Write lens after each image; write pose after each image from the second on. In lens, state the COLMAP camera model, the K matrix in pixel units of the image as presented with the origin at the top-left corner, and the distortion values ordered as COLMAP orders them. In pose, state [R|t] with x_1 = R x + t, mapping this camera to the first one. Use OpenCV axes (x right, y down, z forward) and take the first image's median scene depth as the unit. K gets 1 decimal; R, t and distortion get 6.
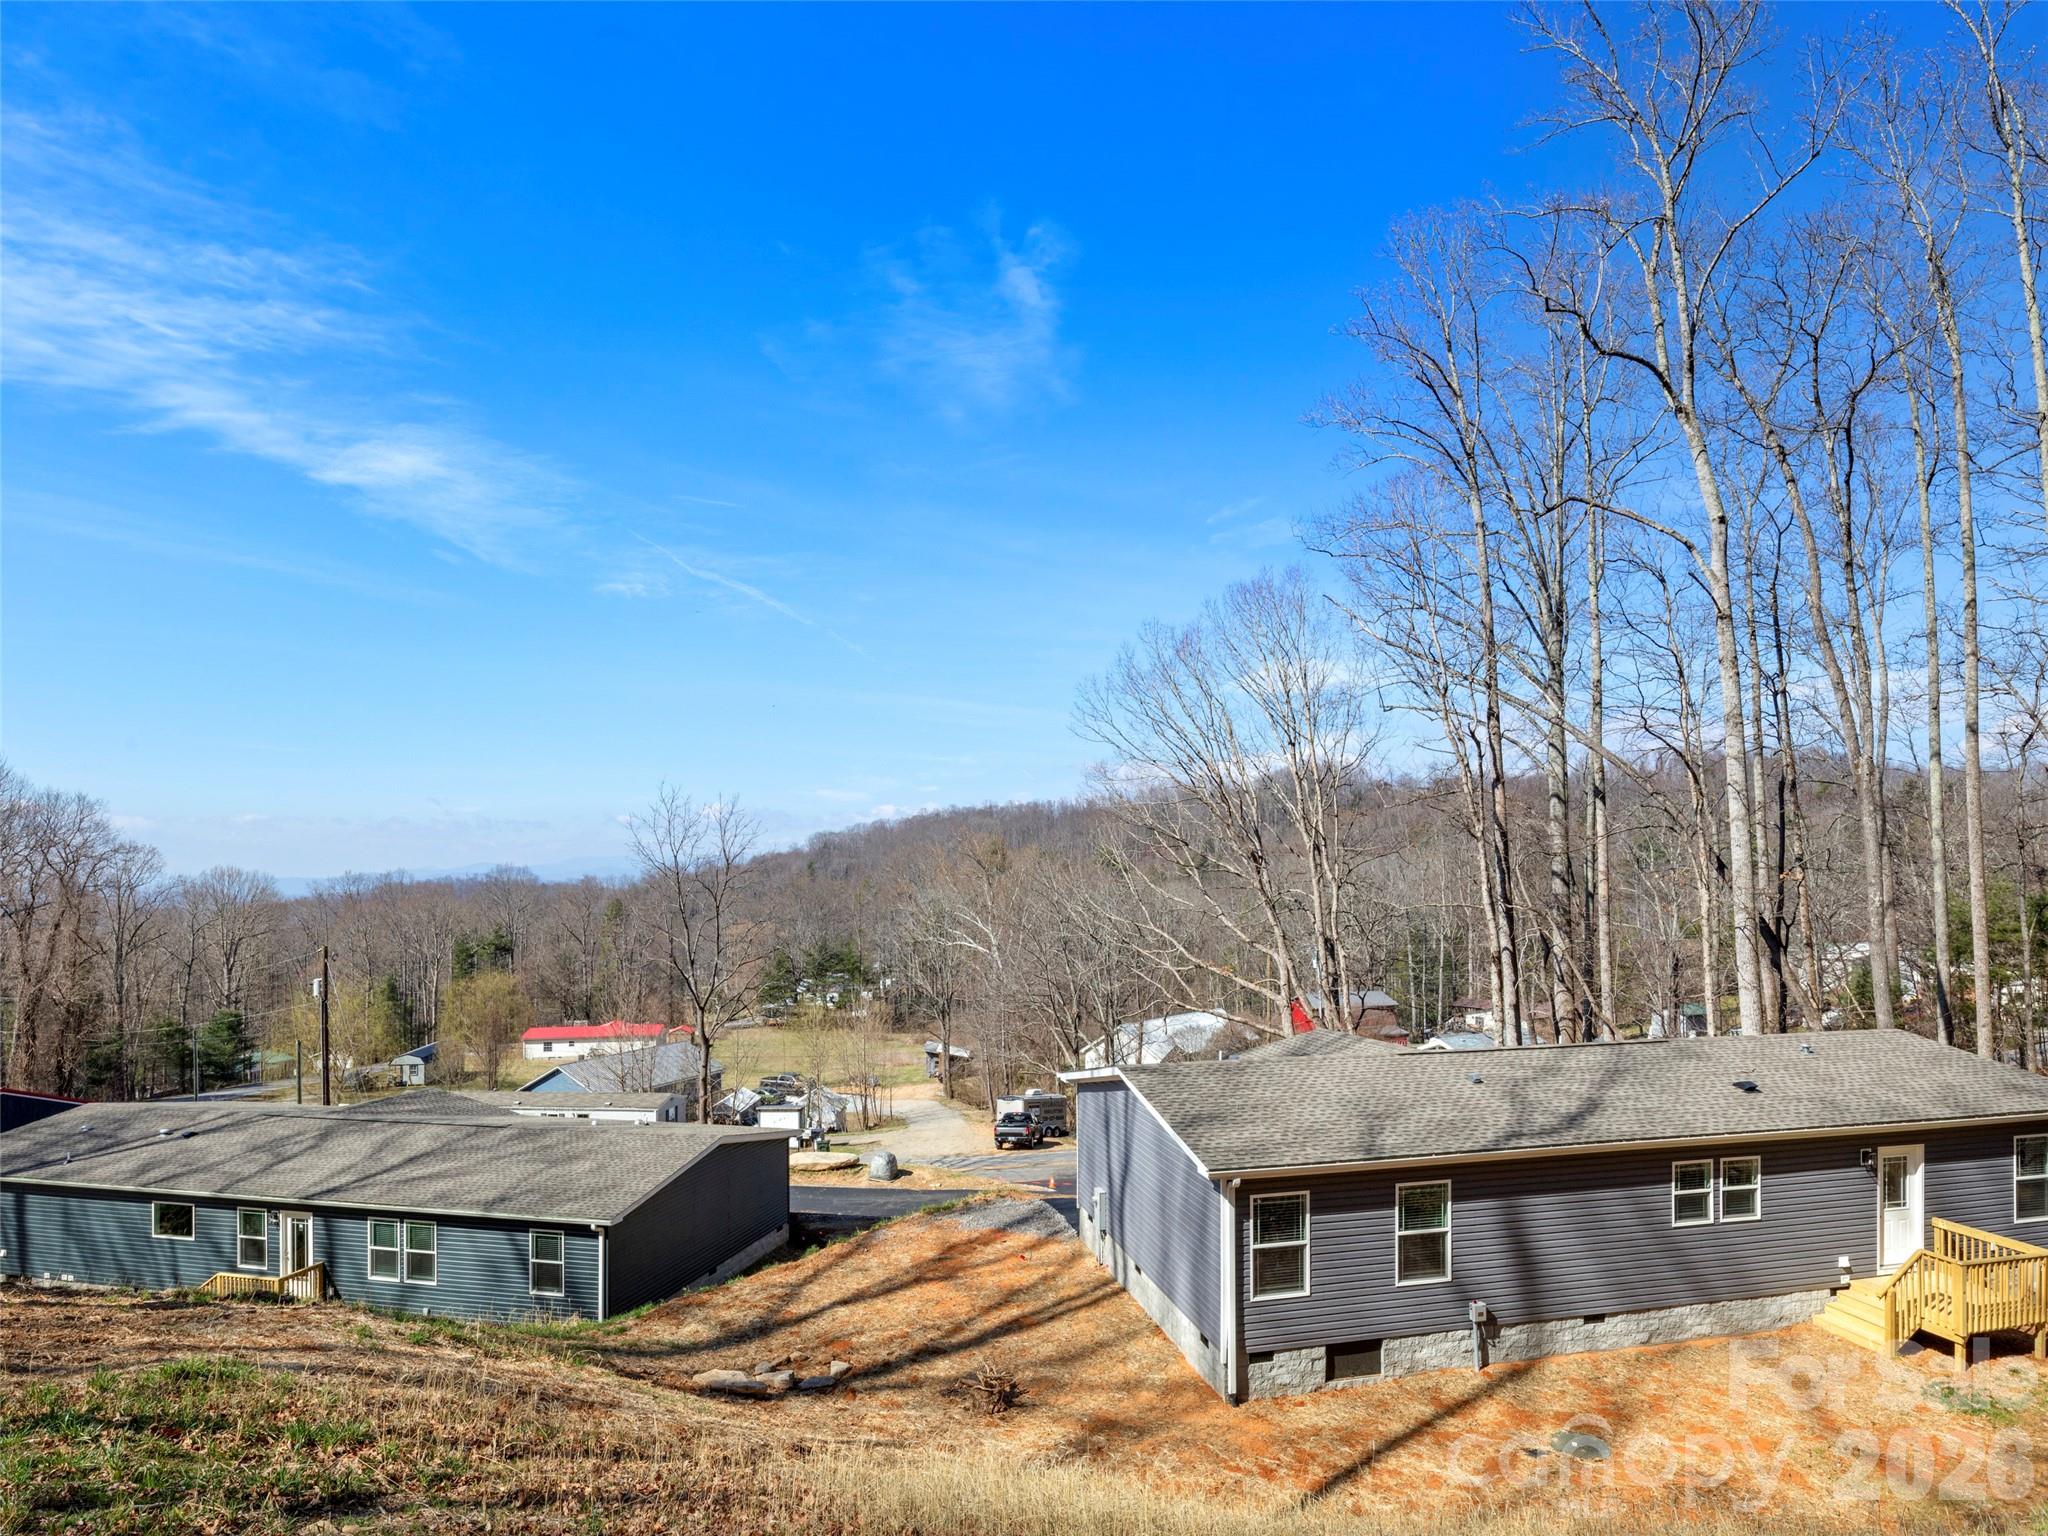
lens RADIAL K [[1119.7, 0, 976.2], [0, 1119.7, 779.6], [0, 0, 1]] dist [0.011771, -0.007624]
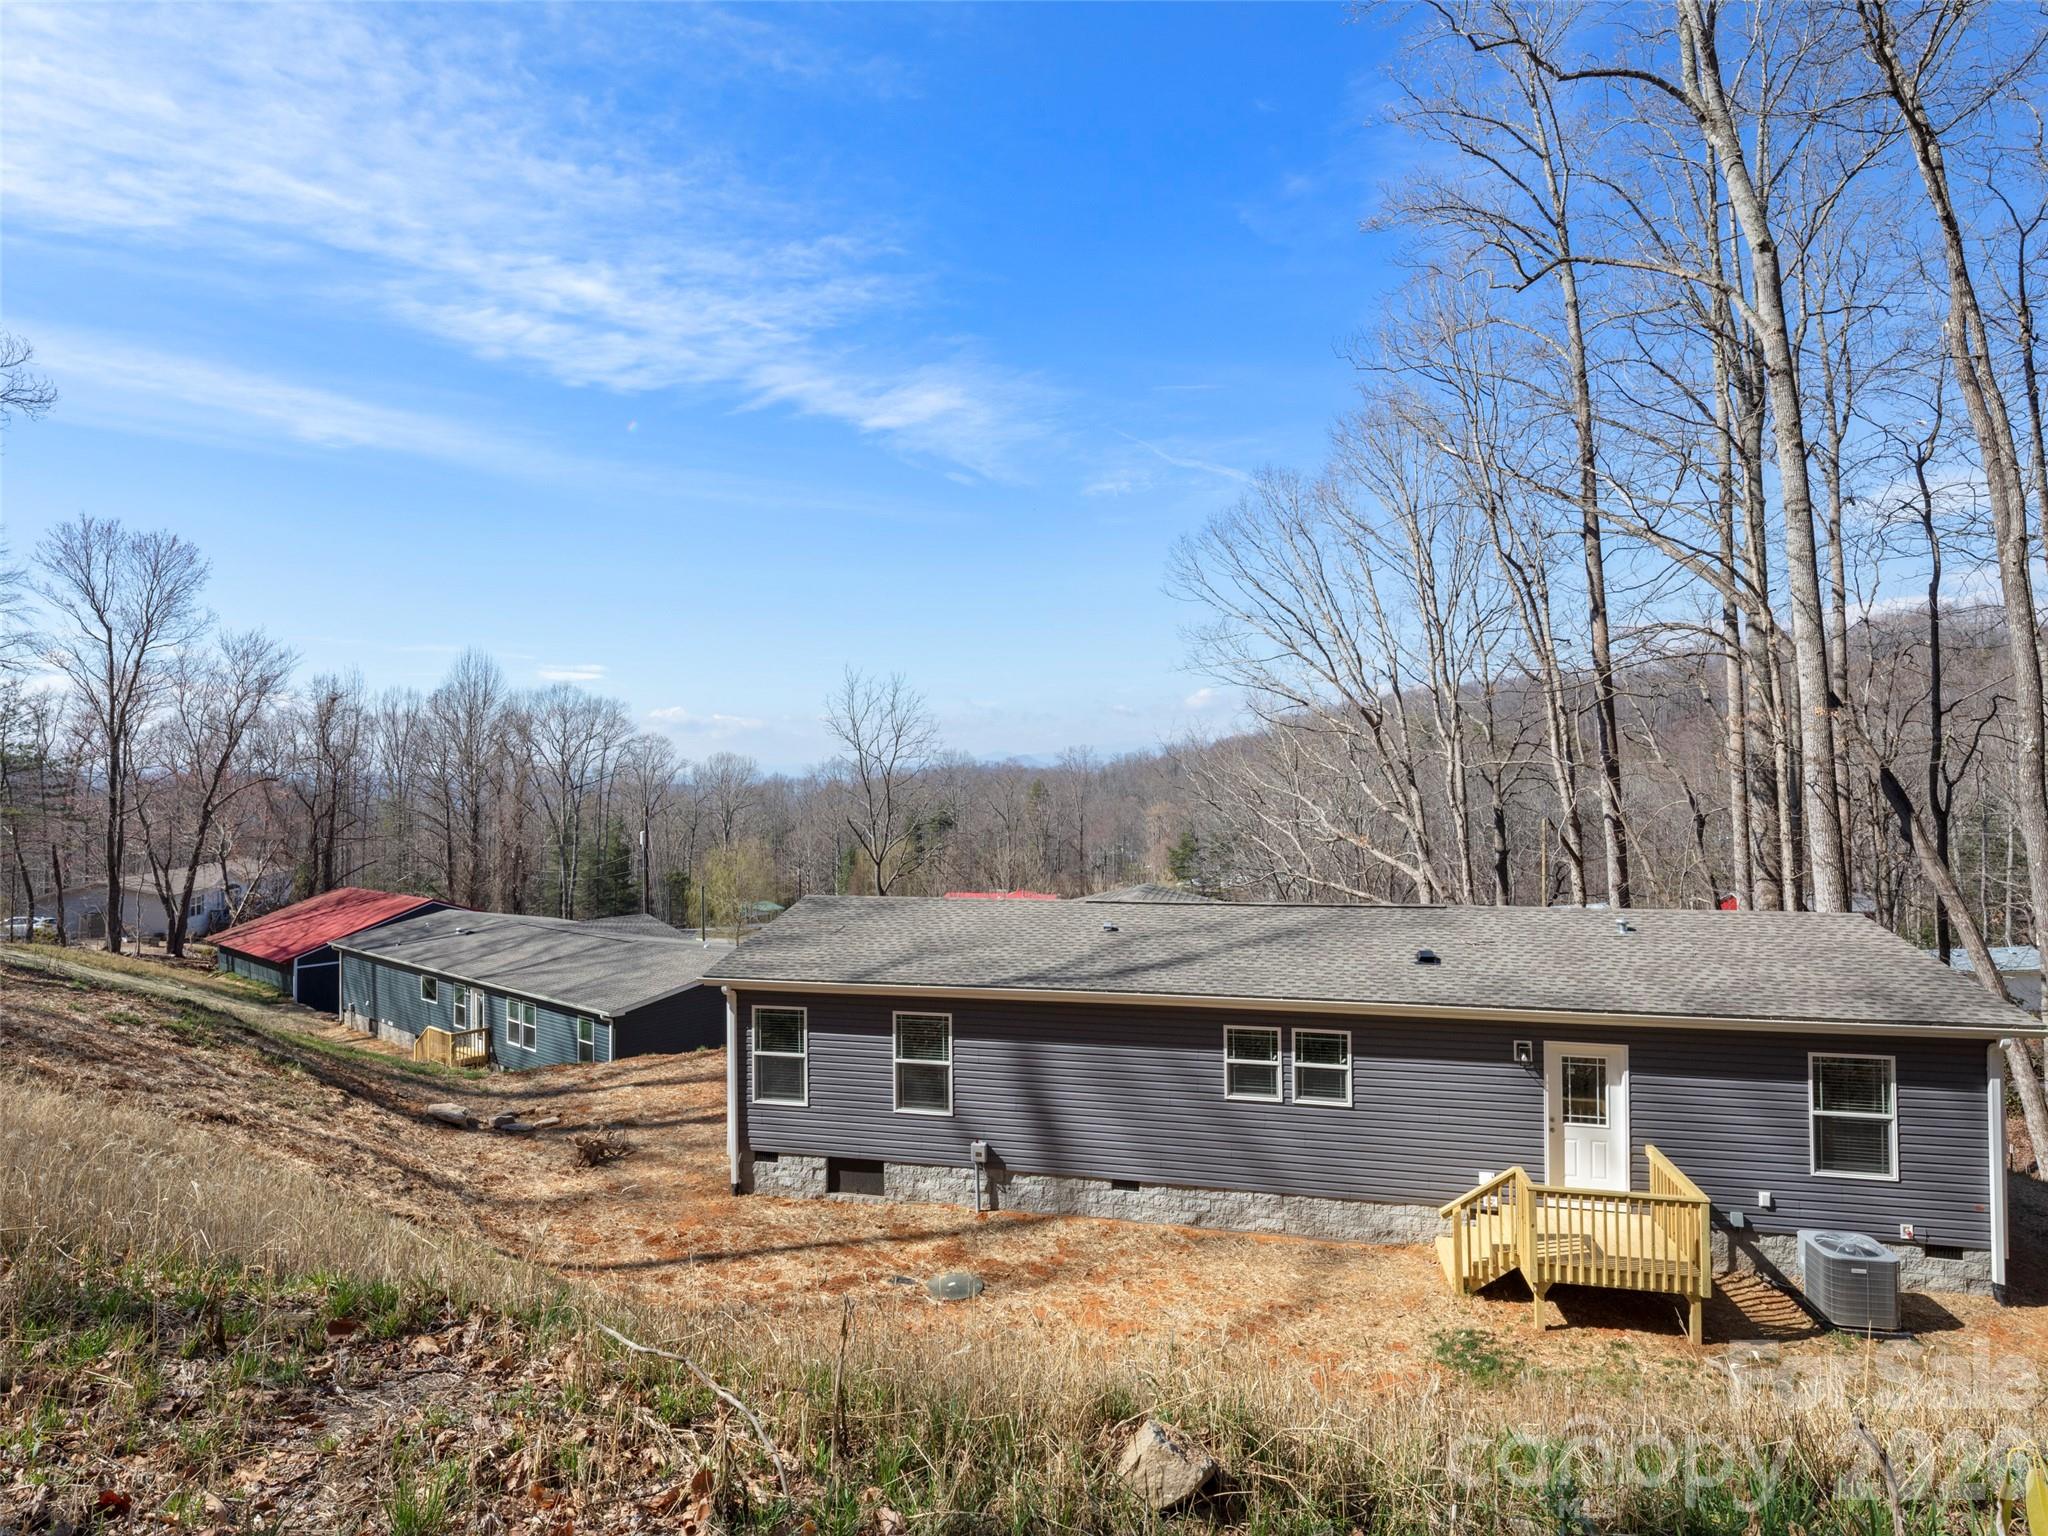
lens RADIAL K [[1119.7, 0, 951.4], [0, 1119.7, 716.3], [0, 0, 1]] dist [0.011771, -0.007624]
pose [[0.877784, -0.028382, -0.478214, 0.795239], [0.048084, 0.998422, 0.029004, 0.064415], [0.476637, -0.048454, 0.877764, 0.146824]]
